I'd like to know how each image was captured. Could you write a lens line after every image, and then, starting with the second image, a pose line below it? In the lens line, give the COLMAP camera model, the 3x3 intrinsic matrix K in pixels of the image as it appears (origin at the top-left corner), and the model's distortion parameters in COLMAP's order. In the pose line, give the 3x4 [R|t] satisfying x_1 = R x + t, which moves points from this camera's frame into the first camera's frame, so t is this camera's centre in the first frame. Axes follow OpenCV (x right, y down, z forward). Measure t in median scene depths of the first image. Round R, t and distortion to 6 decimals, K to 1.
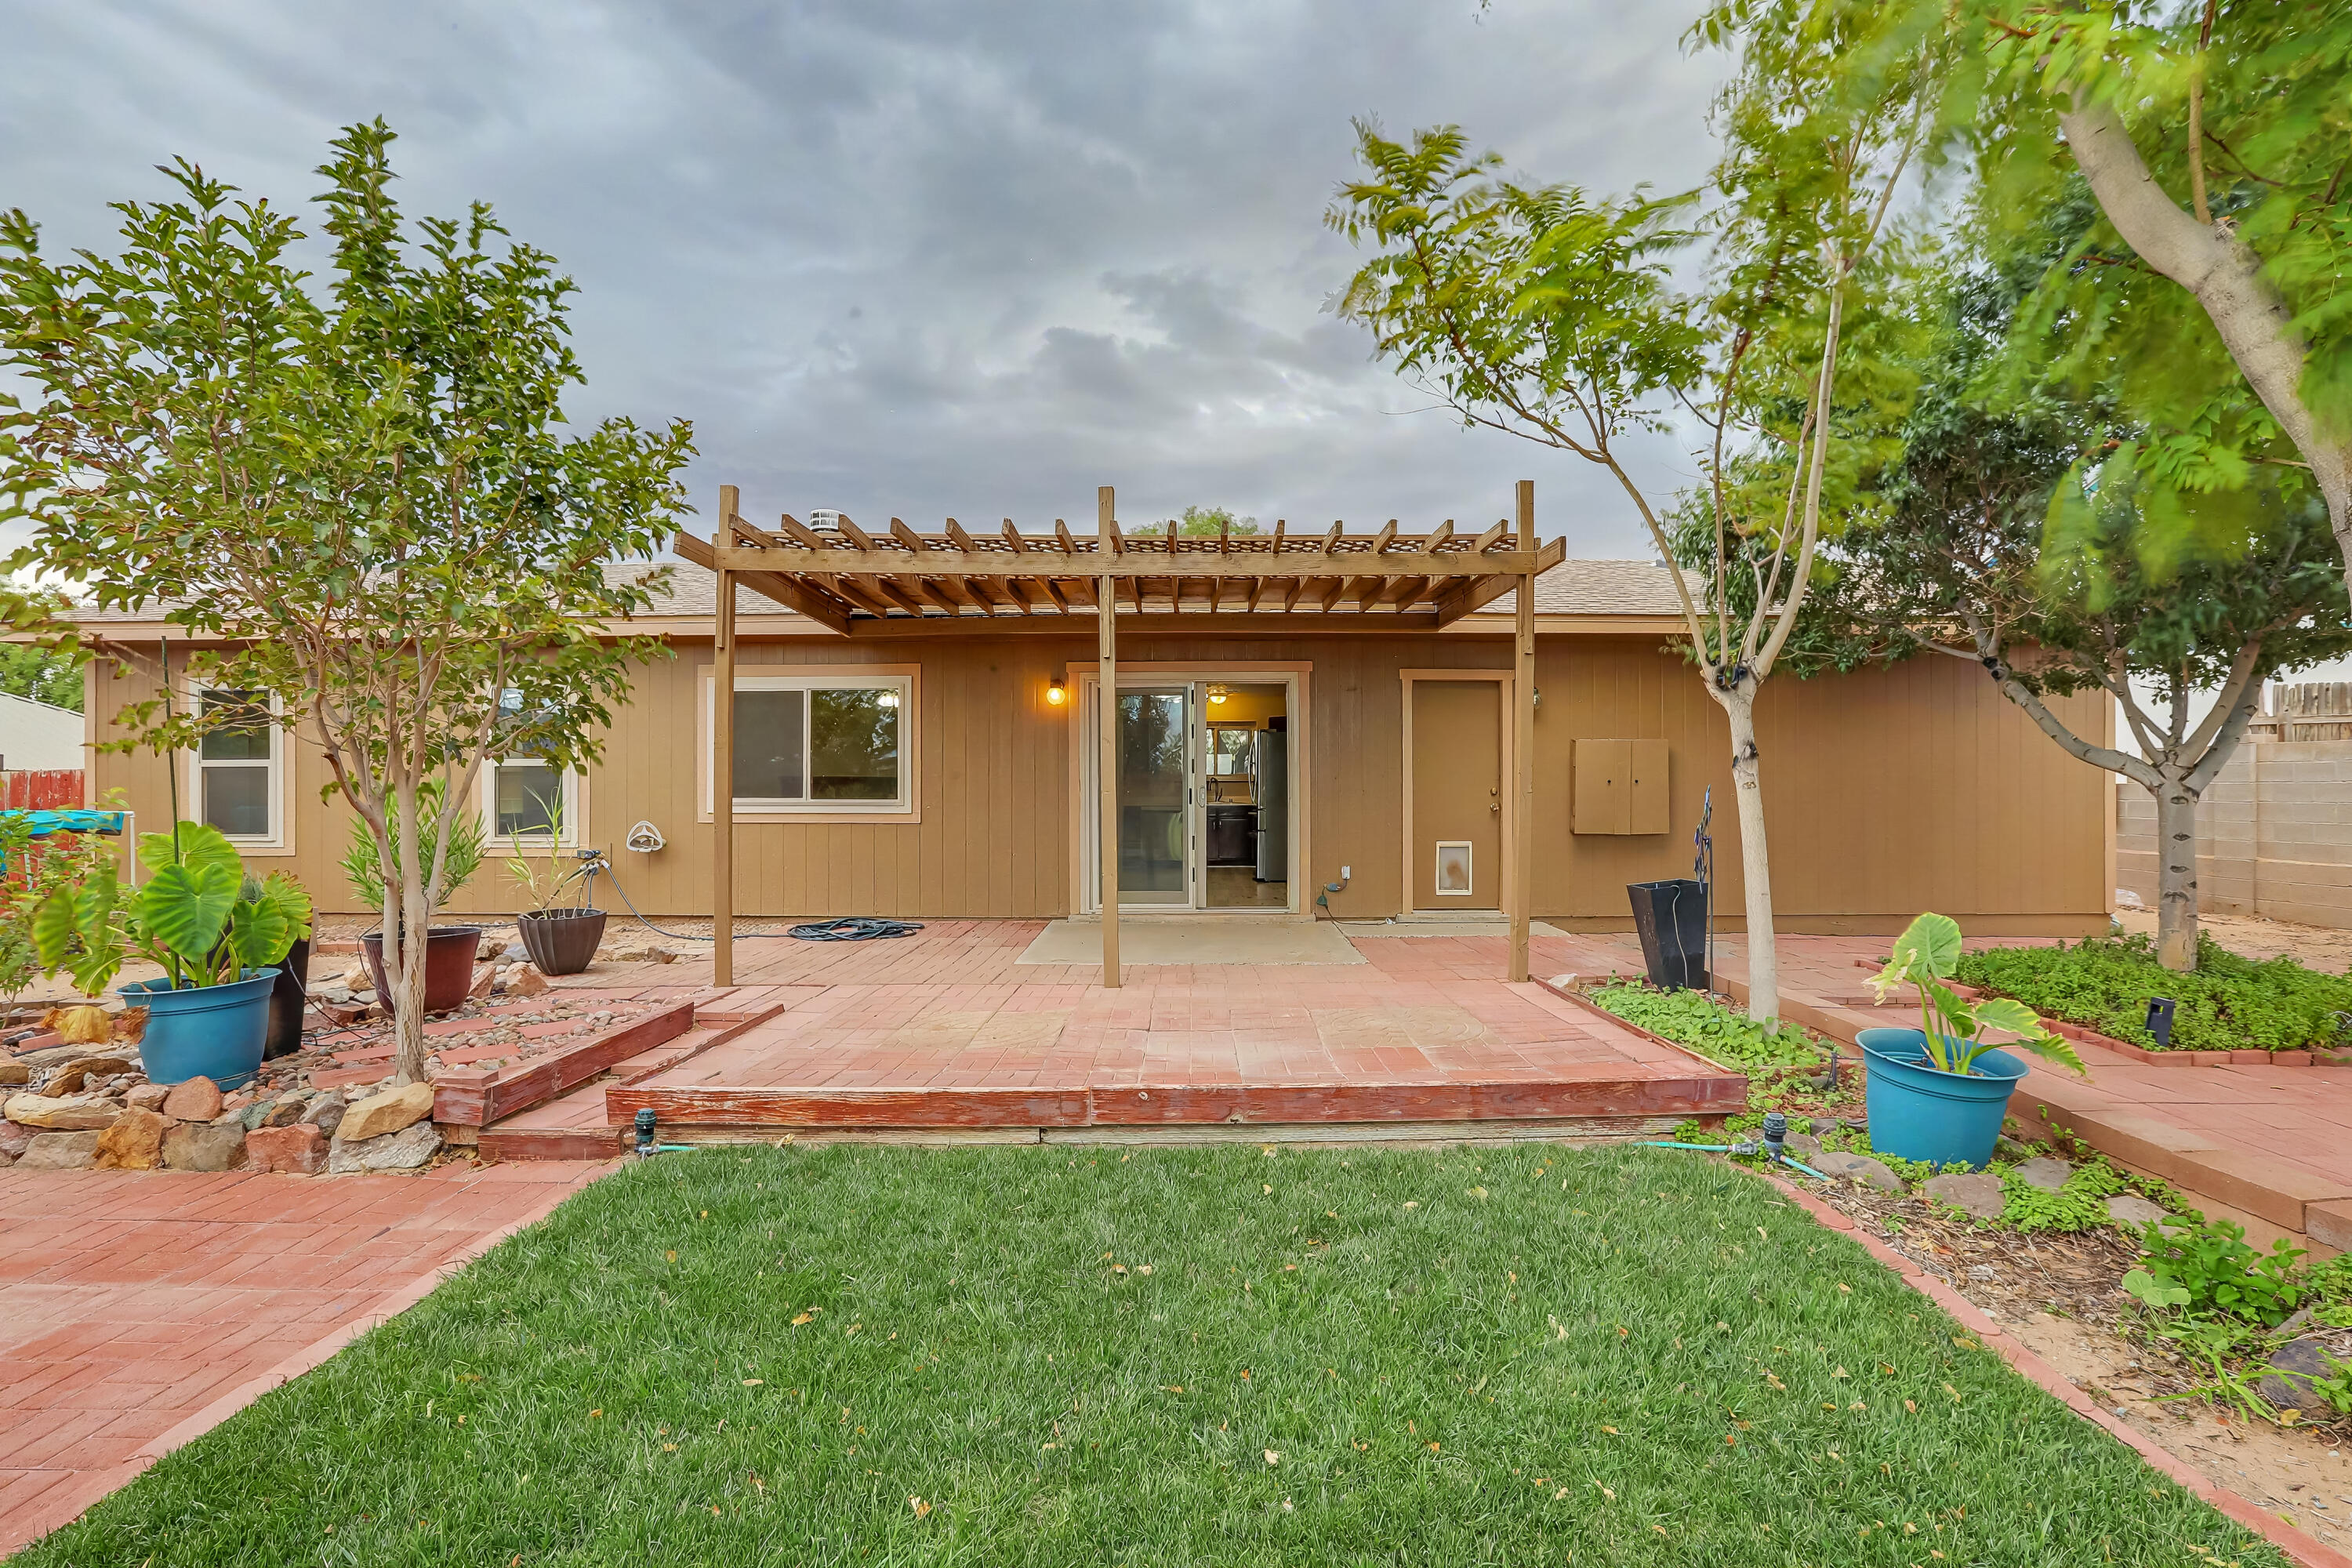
lens RADIAL K [[1080.2, 0, 1183.4], [0, 1080.2, 791.1], [0, 0, 1]] dist [-0.056014, 0.021062]
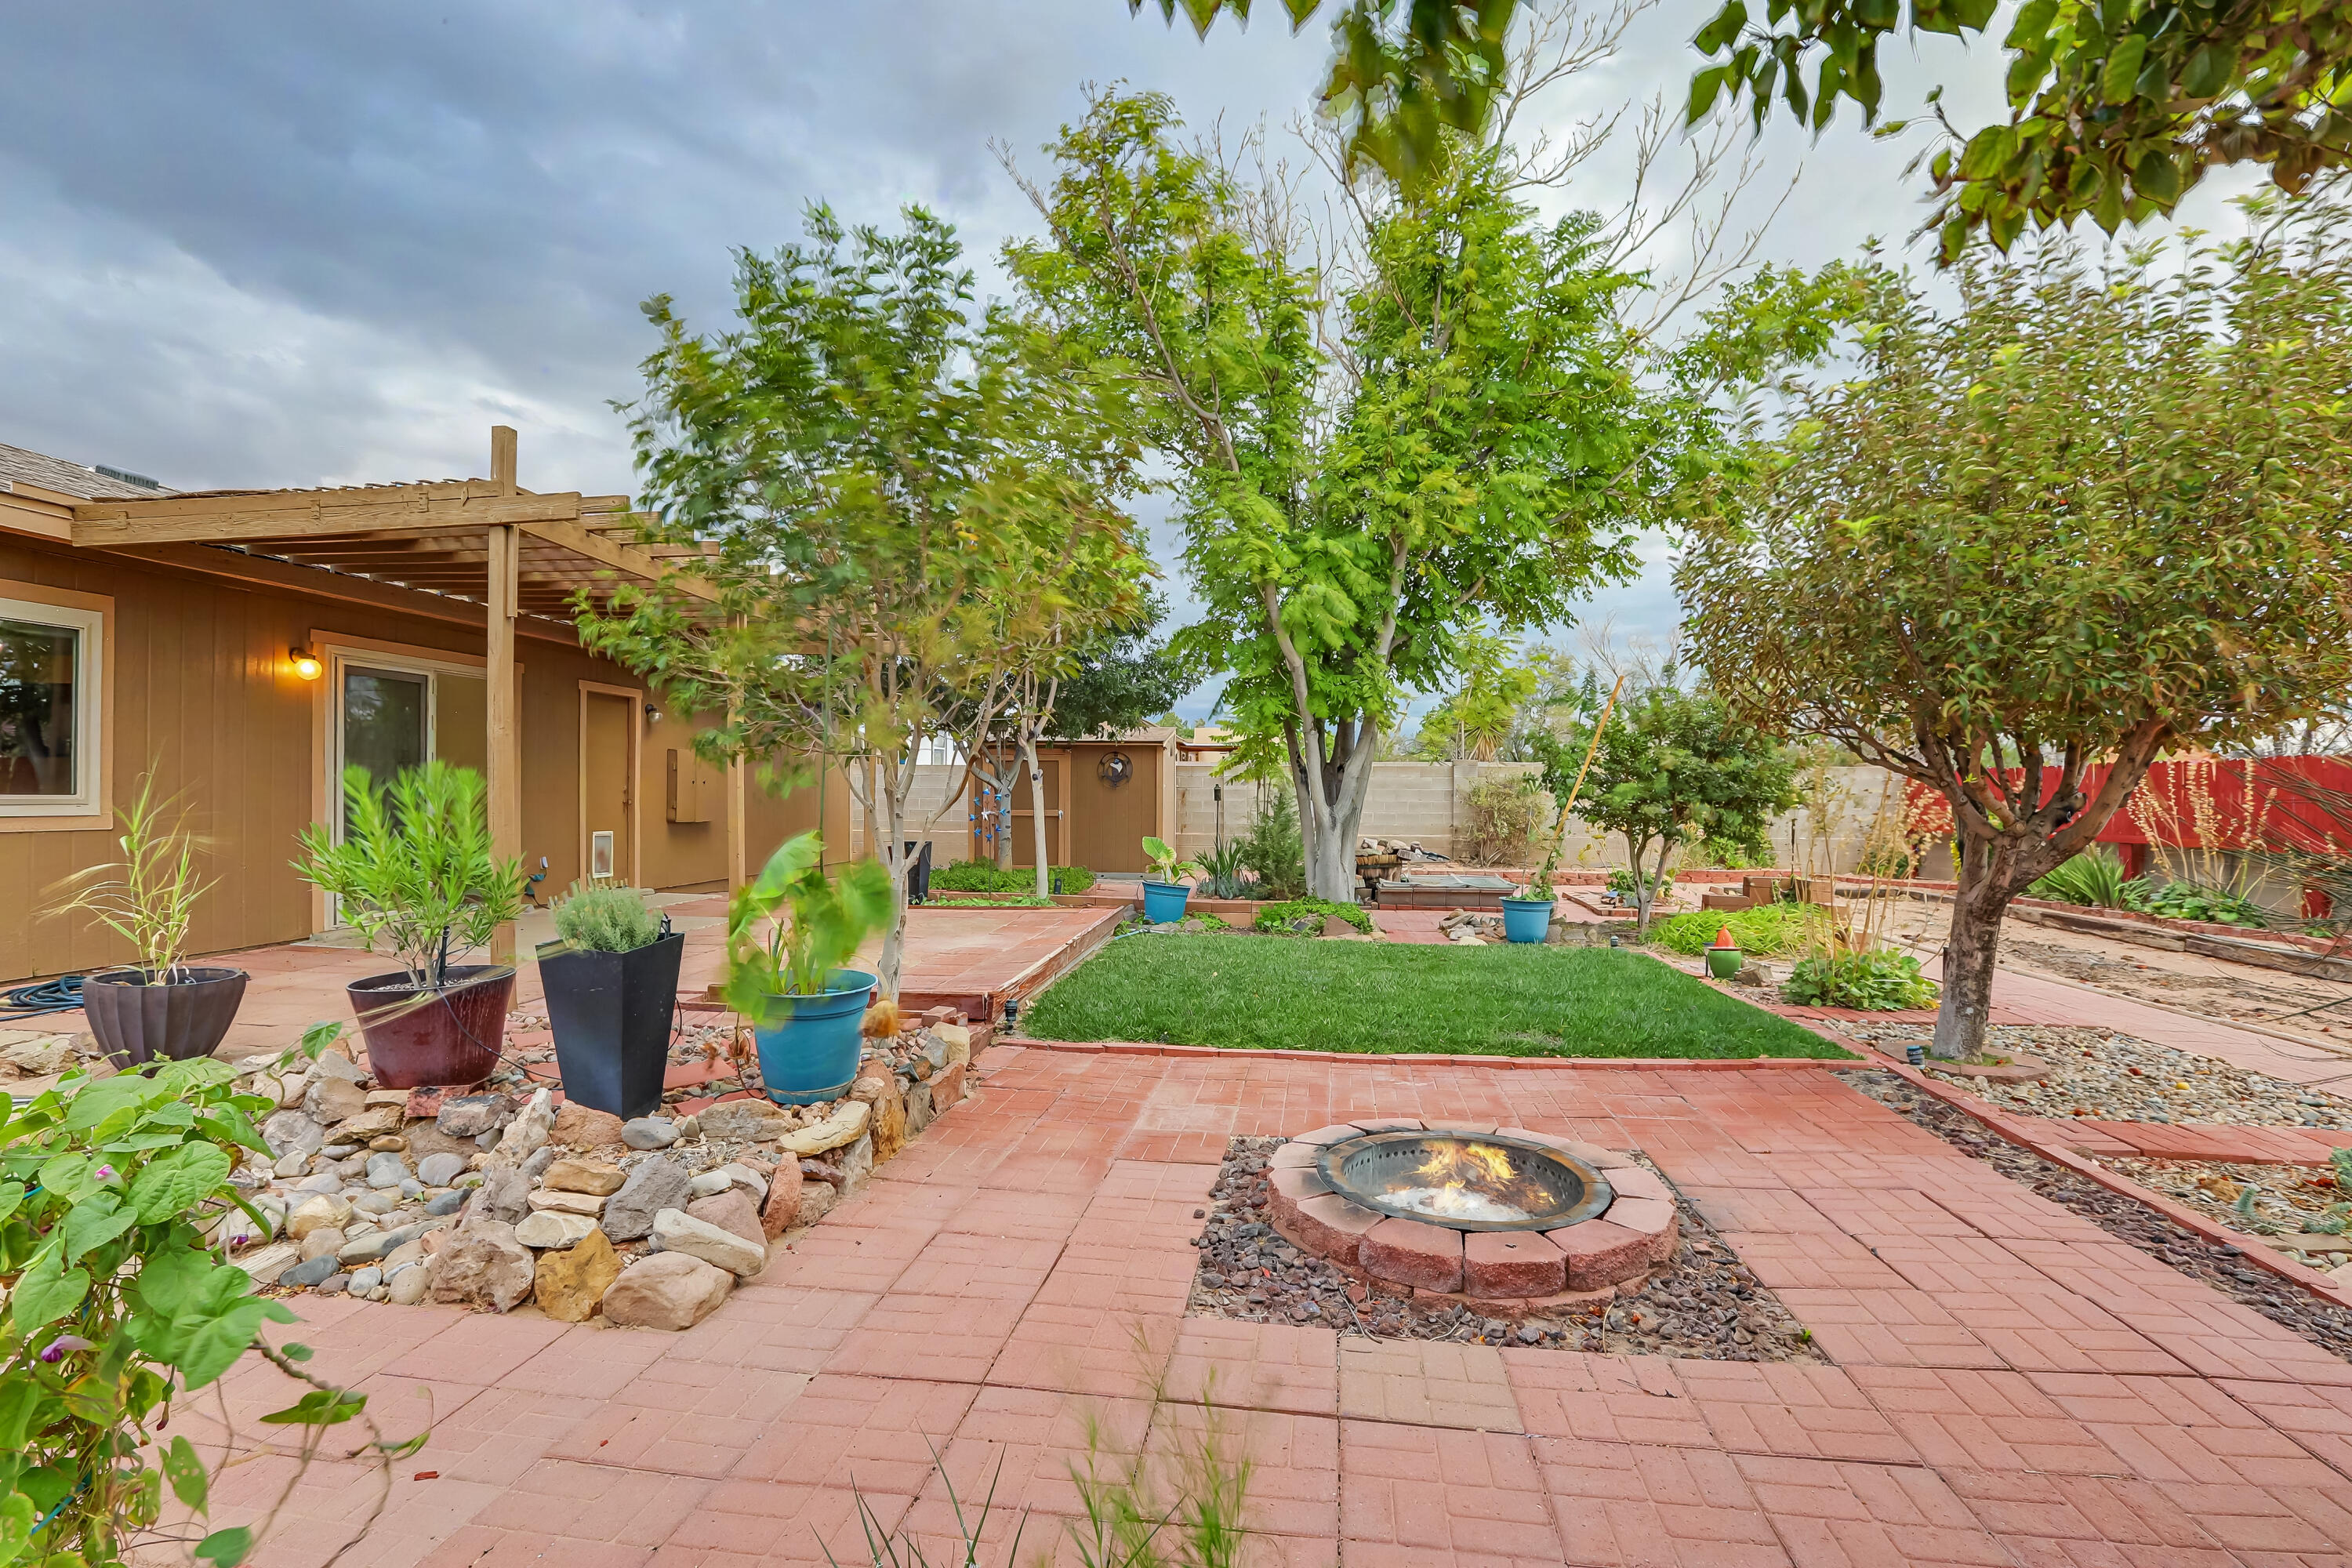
lens RADIAL K [[1080.2, 0, 1183.4], [0, 1080.2, 791.1], [0, 0, 1]] dist [-0.056014, 0.021062]
pose [[0.150437, 0.008540, 0.988583, -1.894348], [-0.018804, 0.999807, -0.005775, -0.005902], [-0.988441, -0.017720, 0.150568, 0.478502]]
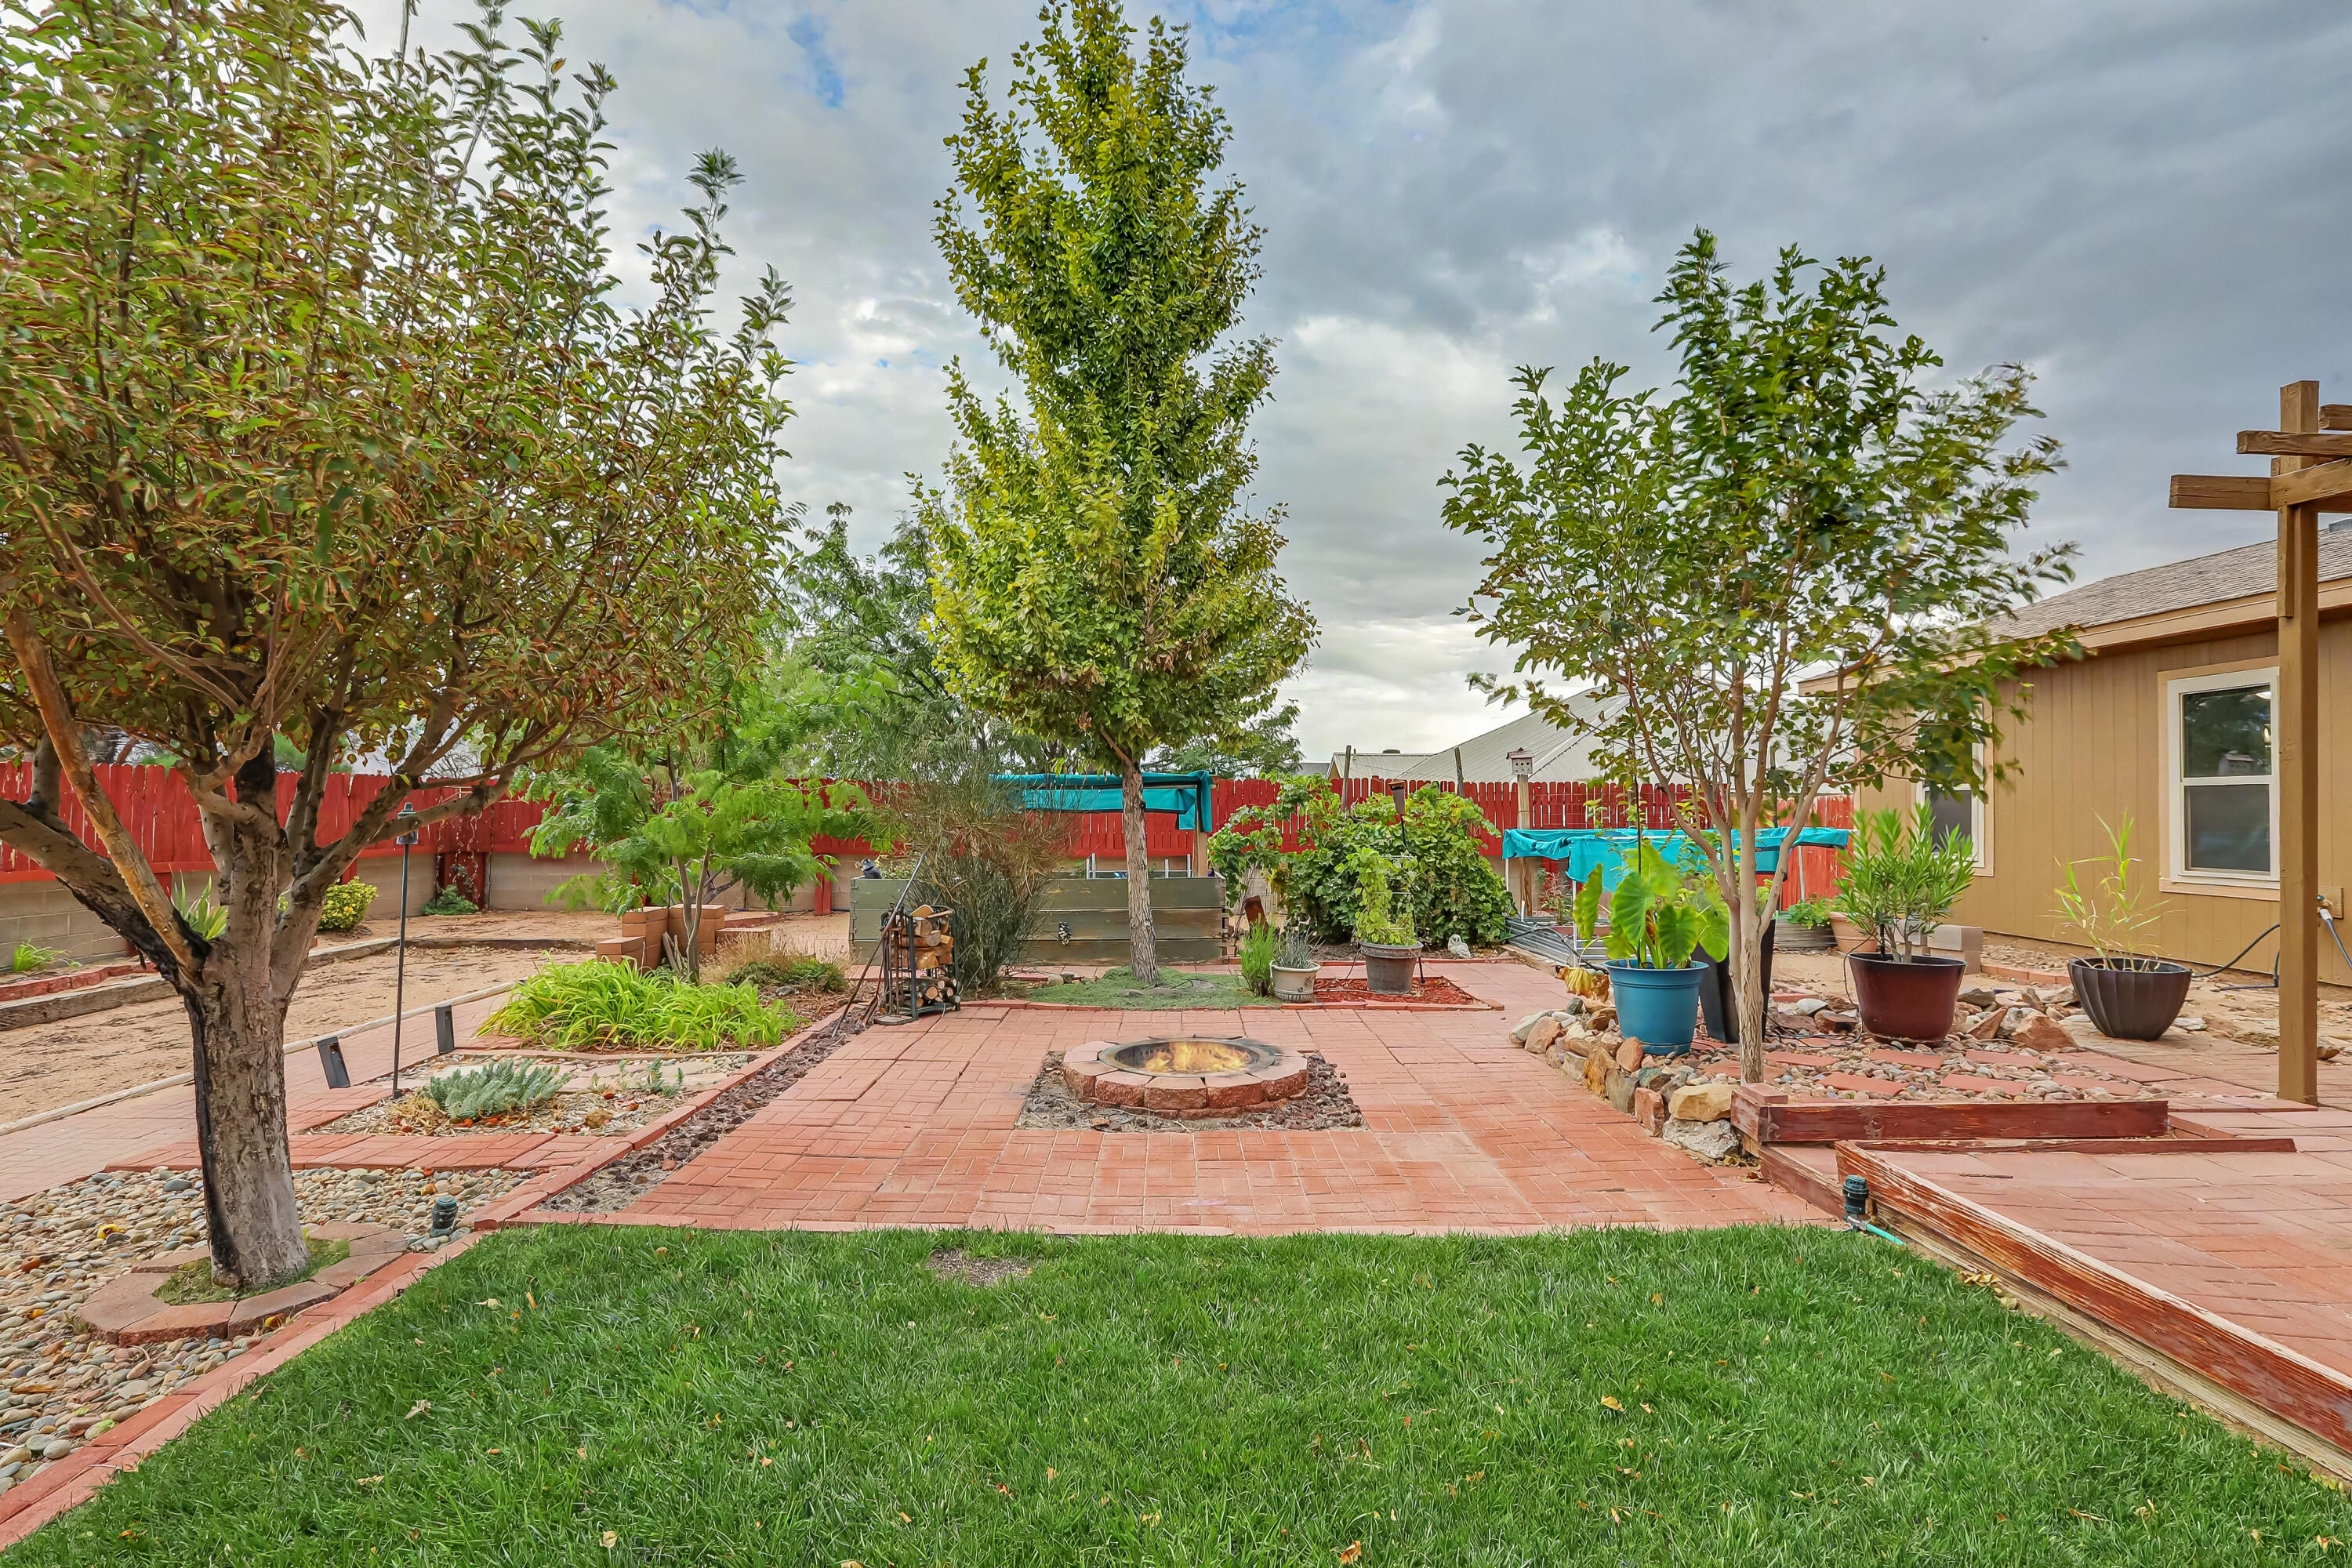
lens RADIAL K [[1080.2, 0, 1183.4], [0, 1080.2, 791.1], [0, 0, 1]] dist [-0.056014, 0.021062]
pose [[0.035672, -0.014162, -0.999263, 0.344057], [-0.004515, 0.999887, -0.014332, -0.008995], [0.999353, 0.005022, 0.035604, 0.379937]]
